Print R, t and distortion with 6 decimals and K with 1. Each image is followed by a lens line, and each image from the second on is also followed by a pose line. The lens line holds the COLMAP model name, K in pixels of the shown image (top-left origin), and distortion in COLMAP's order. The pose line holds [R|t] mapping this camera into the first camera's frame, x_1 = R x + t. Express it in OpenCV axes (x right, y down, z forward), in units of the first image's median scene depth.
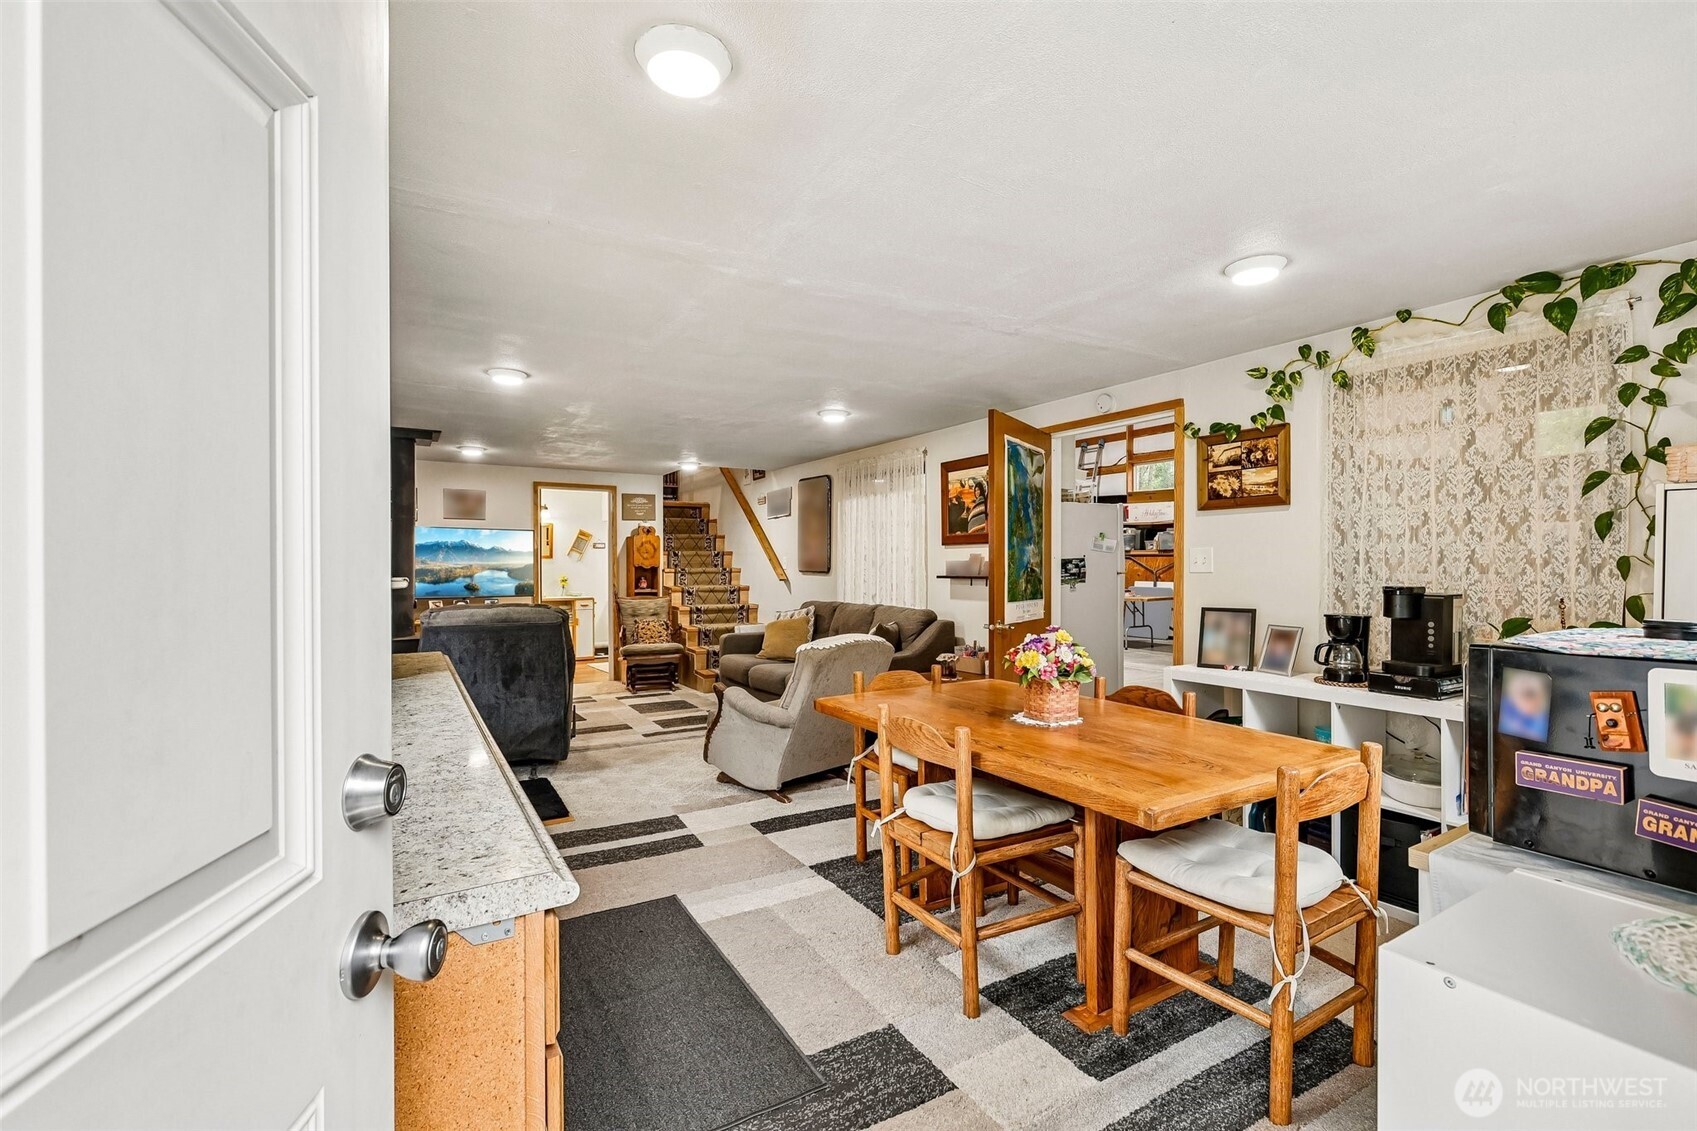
lens RADIAL K [[748.4, 0, 847.3], [0, 748.4, 571.1], [0, 0, 1]] dist [-0.003975, 0.002915]
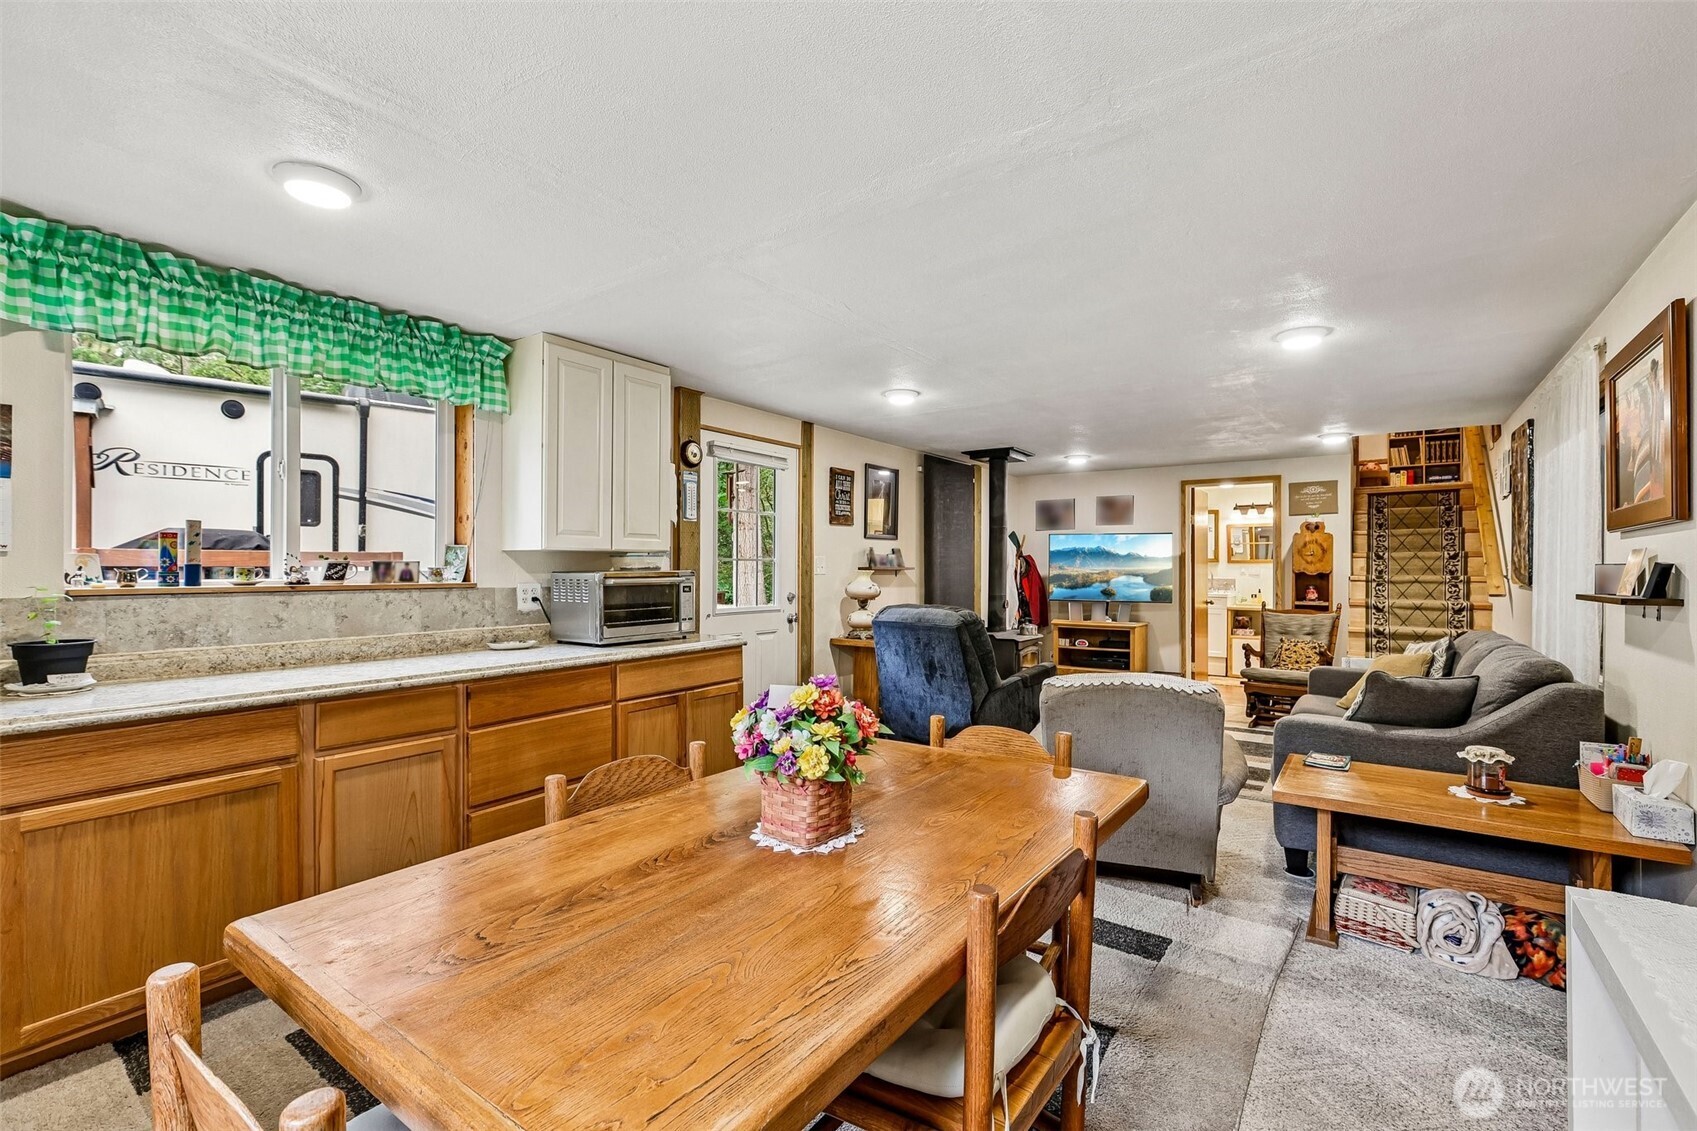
lens RADIAL K [[748.4, 0, 858.6], [0, 748.4, 565.0], [0, 0, 1]] dist [-0.003975, 0.002915]
pose [[0.408889, -0.002703, -0.912580, 0.259532], [-0.011480, 0.999901, -0.008105, -0.002514], [0.912512, 0.013790, 0.408818, 0.242477]]
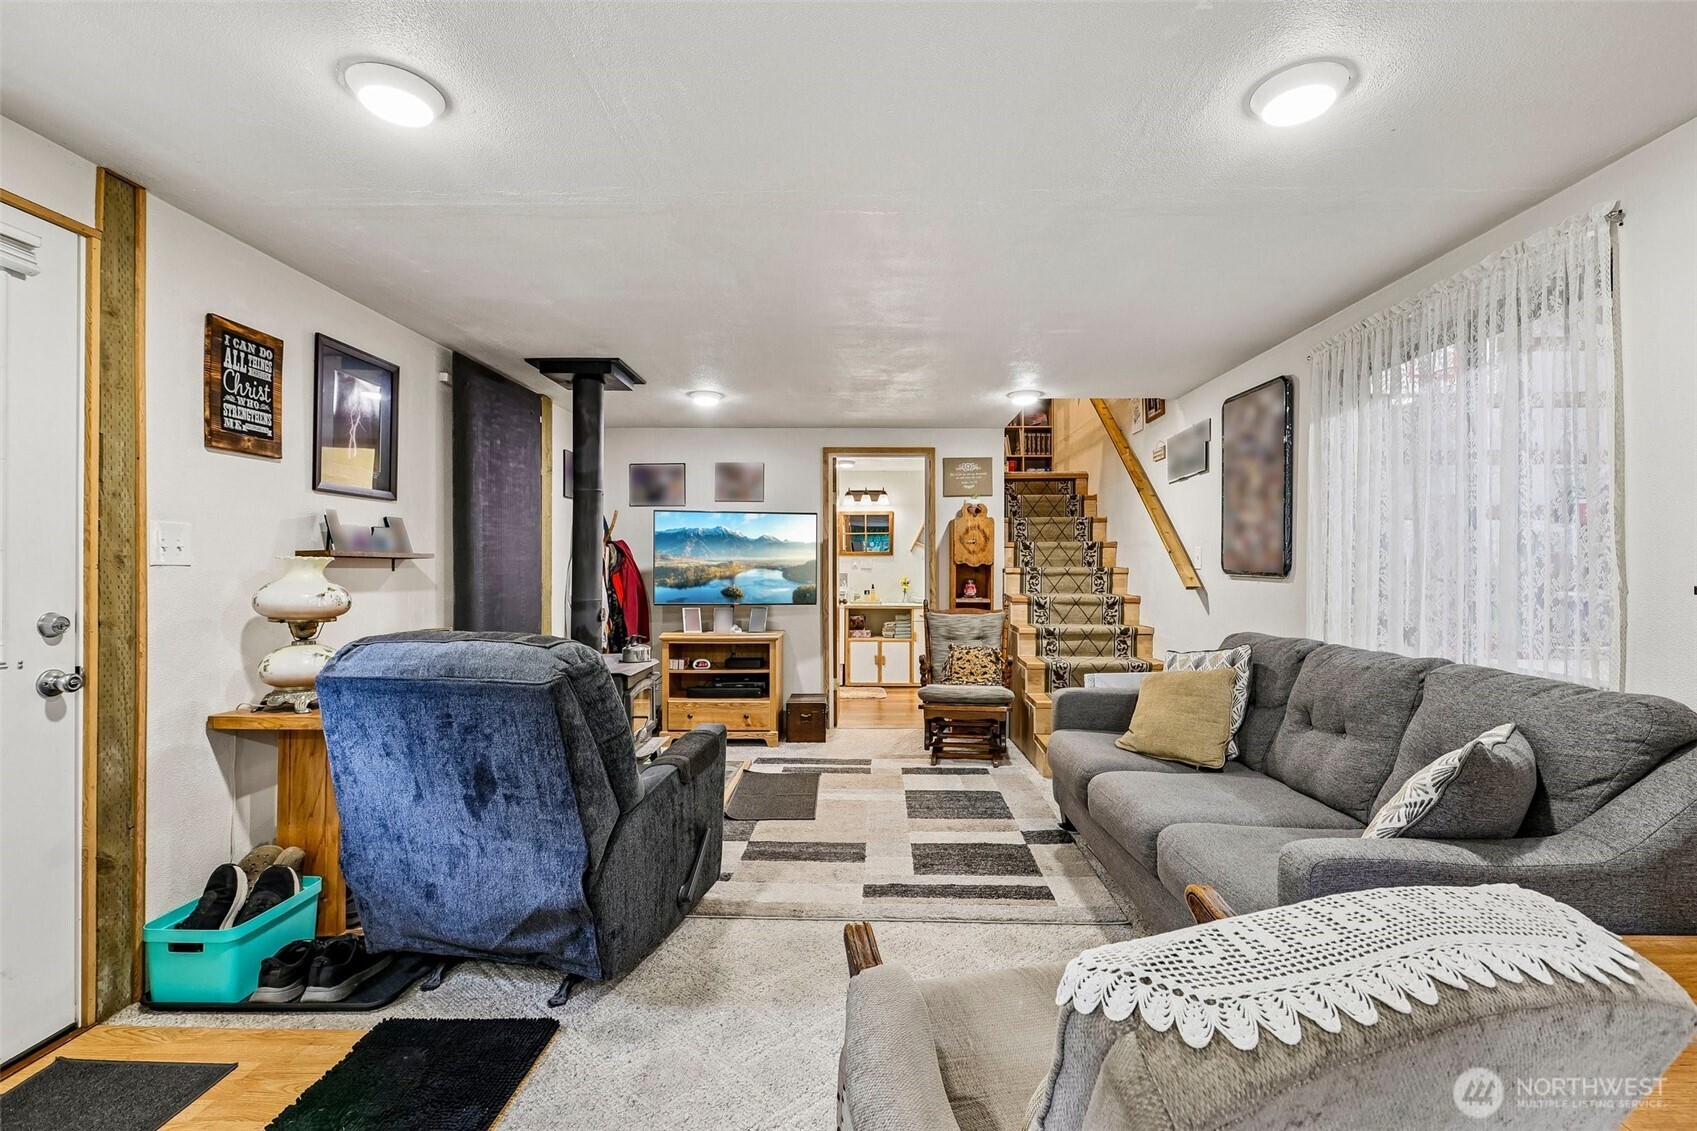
lens RADIAL K [[748.4, 0, 856.8], [0, 748.4, 565.8], [0, 0, 1]] dist [-0.003975, 0.002915]
pose [[0.848998, 0.000352, -0.528396, -0.004861], [-0.006197, 0.999938, -0.009292, 0.002004], [0.528360, 0.011164, 0.848947, 0.383956]]
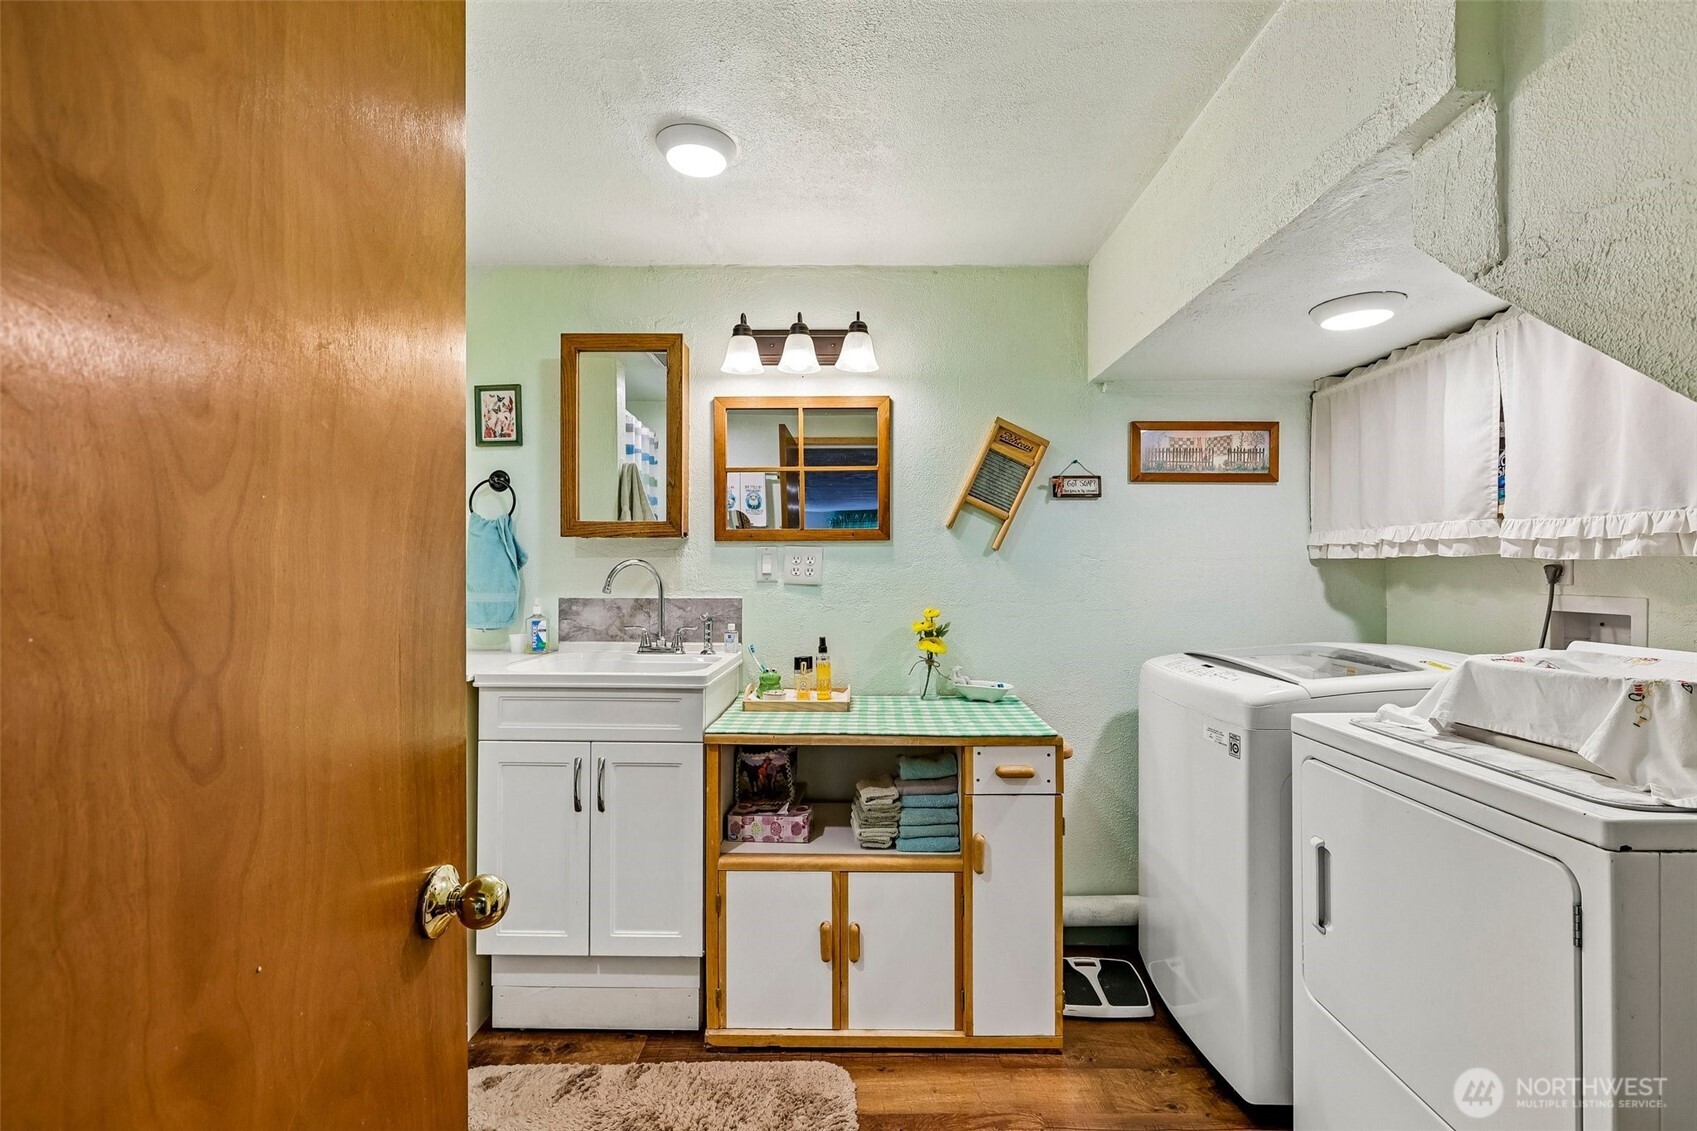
lens RADIAL K [[748.4, 0, 851.3], [0, 748.4, 565.9], [0, 0, 1]] dist [-0.003975, 0.002915]
pose [[0.846879, -0.002443, -0.531781, -0.350846], [-0.004162, 0.999928, -0.011221, -0.007998], [0.531770, 0.011716, 0.846808, 1.004898]]
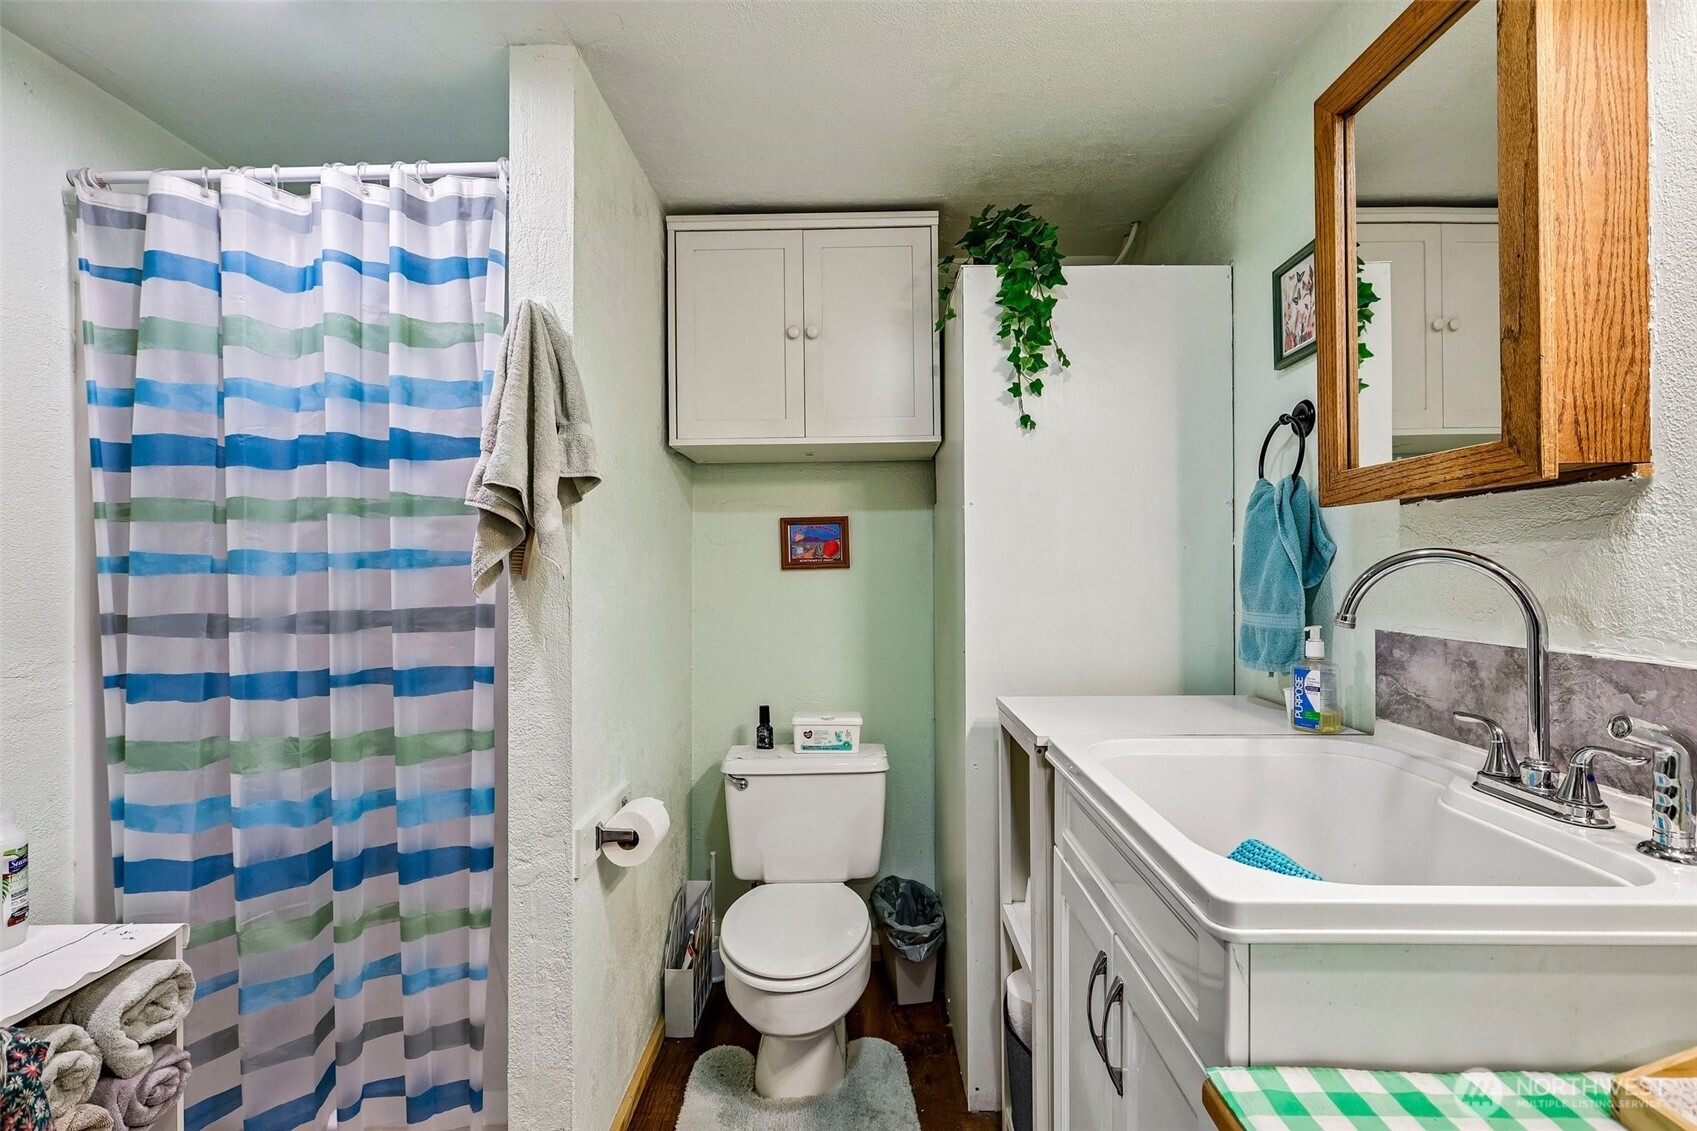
lens RADIAL K [[748.4, 0, 852.1], [0, 748.4, 567.7], [0, 0, 1]] dist [-0.003975, 0.002915]
pose [[-0.525785, -0.002444, -0.850614, -0.428170], [-0.007193, 0.999973, 0.001573, -0.009916], [0.850587, 0.006946, -0.525788, 1.187510]]
